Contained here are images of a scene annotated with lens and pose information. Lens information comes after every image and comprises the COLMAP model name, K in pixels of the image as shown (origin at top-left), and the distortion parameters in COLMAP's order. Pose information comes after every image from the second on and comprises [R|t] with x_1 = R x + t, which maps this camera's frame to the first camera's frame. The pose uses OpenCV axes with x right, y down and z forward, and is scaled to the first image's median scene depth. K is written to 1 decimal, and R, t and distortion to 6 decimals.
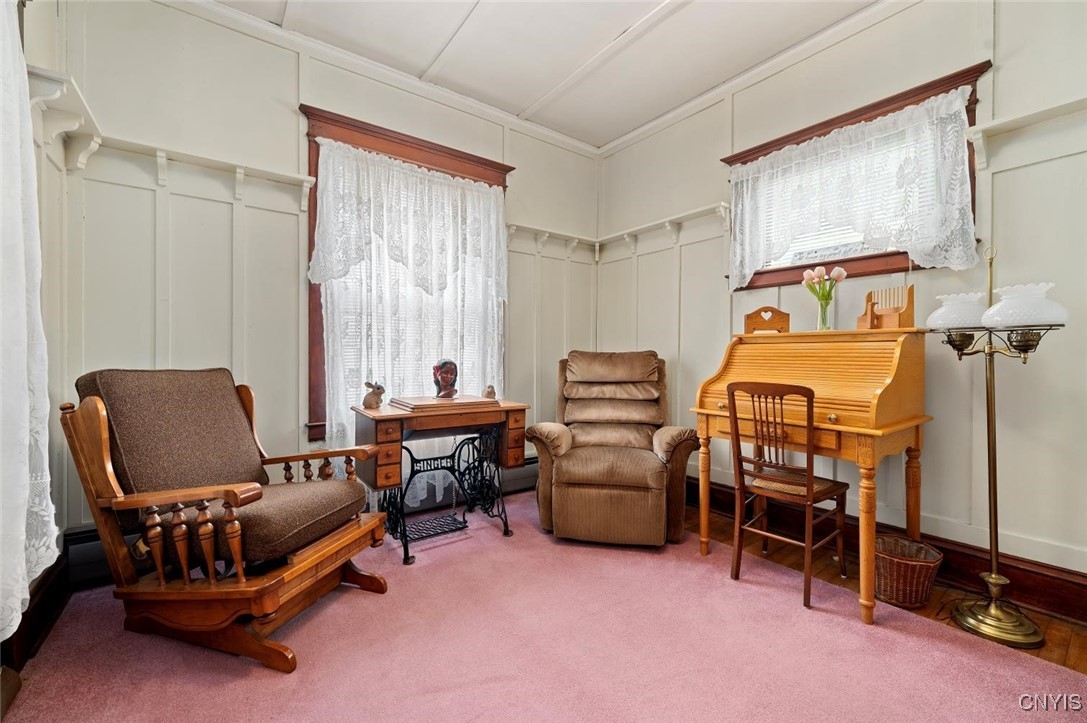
lens RADIAL K [[452.9, 0, 542.9], [0, 452.9, 358.9], [0, 0, 1]] dist [0.000143, -0.000004]
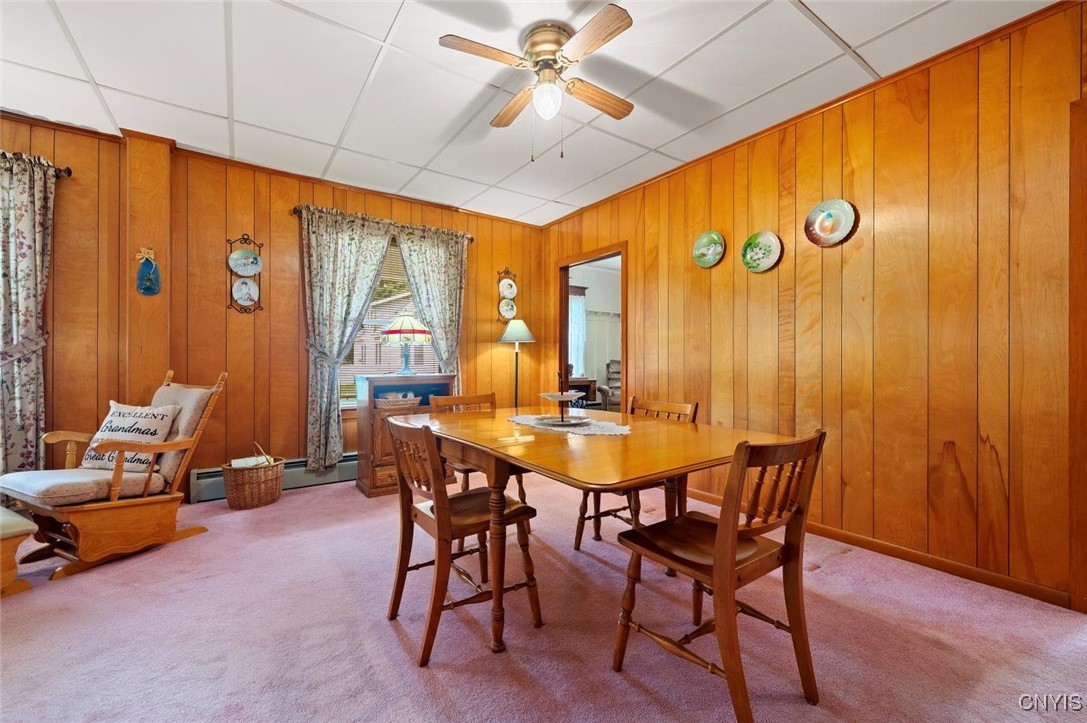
lens RADIAL K [[452.9, 0, 544.2], [0, 452.9, 360.4], [0, 0, 1]] dist [0.000143, -0.000004]
pose [[0.999526, 0.004751, -0.030417, -0.244391], [-0.005030, 0.999946, -0.009110, 0.009032], [0.030372, 0.009259, 0.999496, -1.622682]]
